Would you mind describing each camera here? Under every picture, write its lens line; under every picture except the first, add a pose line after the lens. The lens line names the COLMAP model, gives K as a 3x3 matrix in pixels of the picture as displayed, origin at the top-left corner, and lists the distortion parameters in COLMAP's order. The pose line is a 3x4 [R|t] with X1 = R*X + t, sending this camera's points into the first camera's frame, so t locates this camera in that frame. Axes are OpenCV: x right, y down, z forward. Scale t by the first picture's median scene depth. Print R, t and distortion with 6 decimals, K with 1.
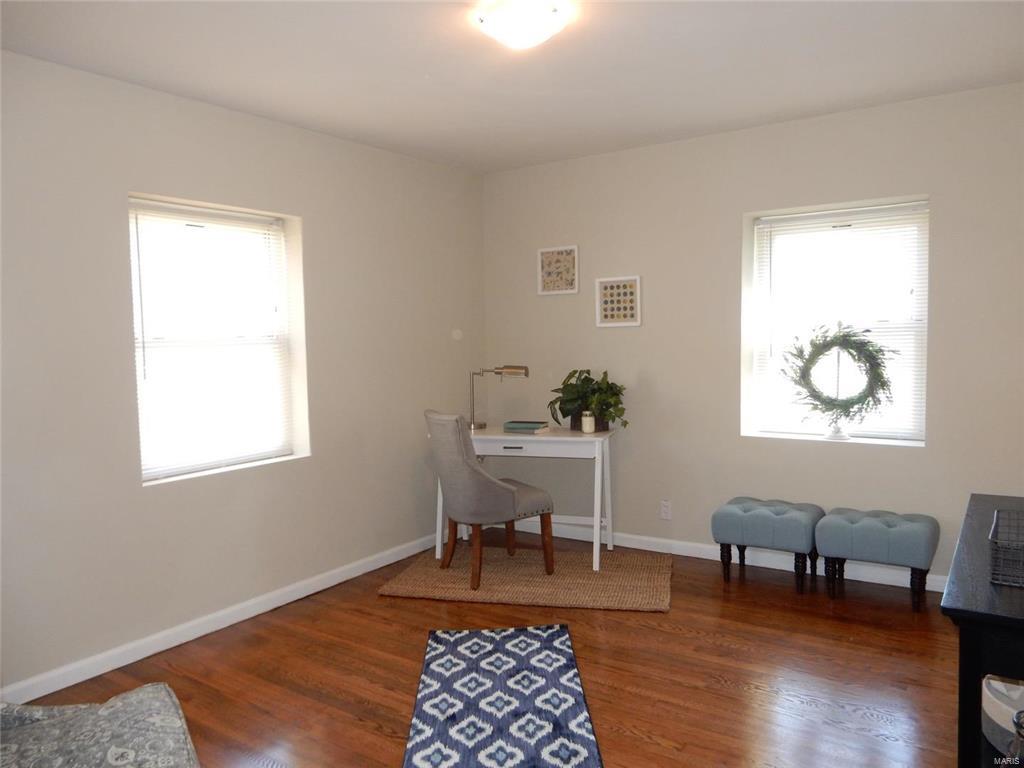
lens RADIAL K [[751.9, 0, 513.1], [0, 751.9, 381.7], [0, 0, 1]] dist [-0.012423, 0.006157]
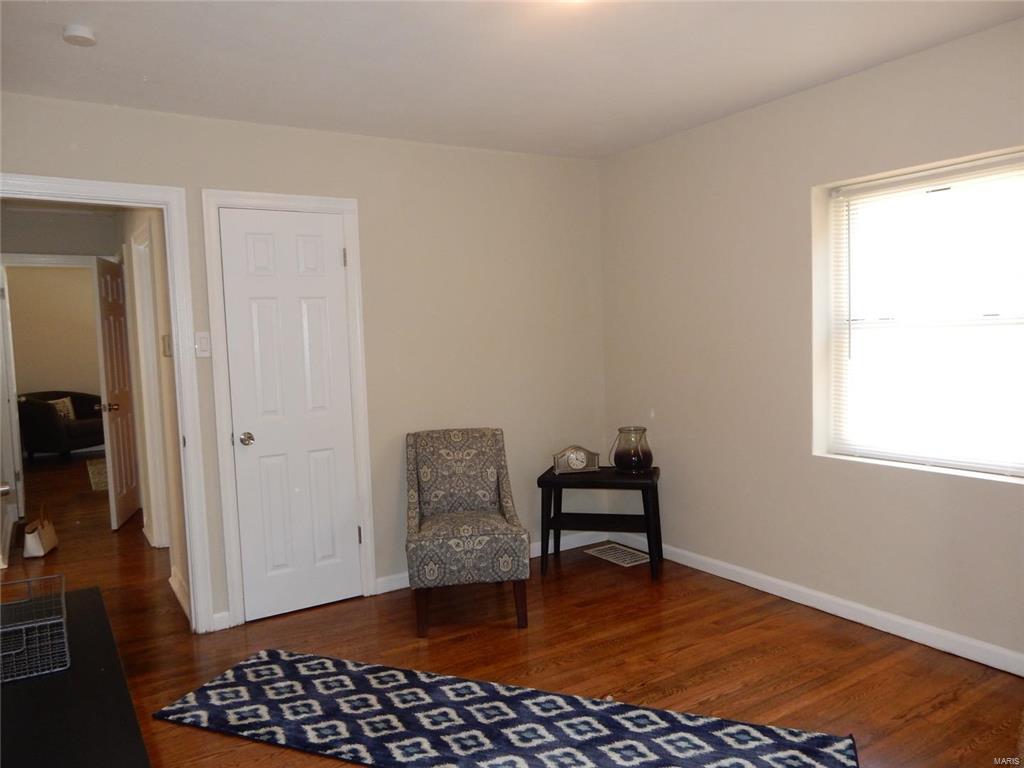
lens RADIAL K [[751.9, 0, 512.9], [0, 751.9, 382.9], [0, 0, 1]] dist [-0.012423, 0.006157]
pose [[-0.391268, 0.105136, -0.914252, 0.655452], [-0.015398, 0.992566, 0.120731, -0.088850], [0.920148, 0.061316, -0.386740, 0.978114]]
